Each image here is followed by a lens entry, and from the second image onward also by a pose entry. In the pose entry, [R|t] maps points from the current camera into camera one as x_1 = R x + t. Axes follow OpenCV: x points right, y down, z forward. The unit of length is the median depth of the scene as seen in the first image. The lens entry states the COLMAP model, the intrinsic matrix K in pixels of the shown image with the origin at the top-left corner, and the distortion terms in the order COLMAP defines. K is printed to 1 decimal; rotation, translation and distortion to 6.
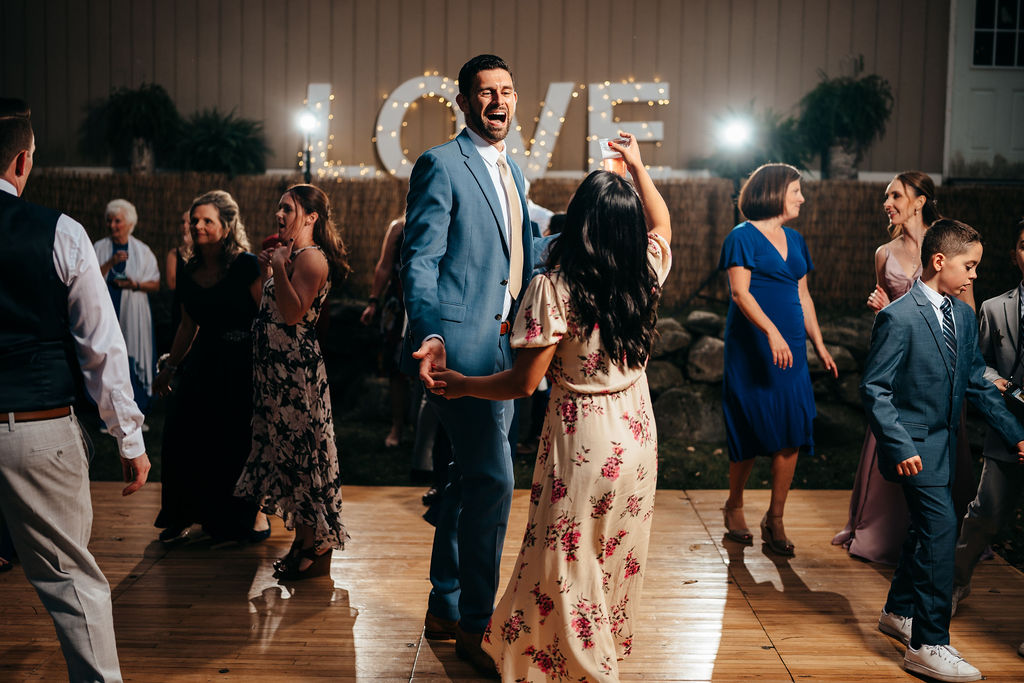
lens RADIAL K [[1021.5, 0, 512.0], [0, 1021.5, 341.5], [0, 0, 1]] dist [-0.011122, 0.002327]
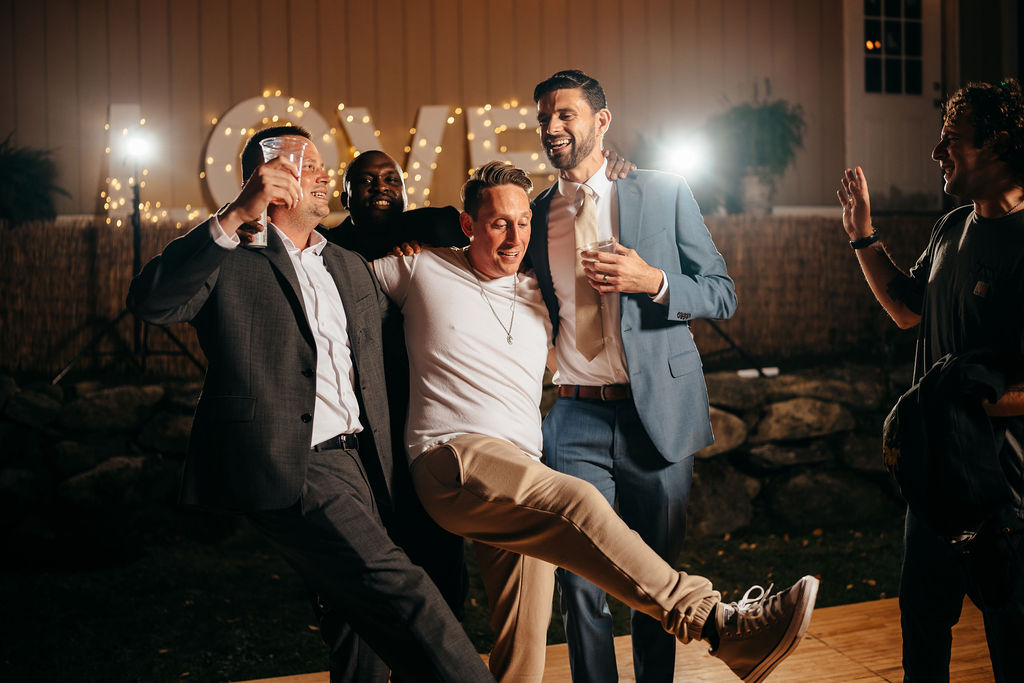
lens RADIAL K [[1021.5, 0, 512.0], [0, 1021.5, 341.5], [0, 0, 1]] dist [-0.011122, 0.002327]
pose [[0.962837, -0.049003, 0.265602, -0.122176], [0.063793, 0.996840, -0.047341, -0.017853], [-0.262442, 0.062525, 0.962920, 0.191556]]
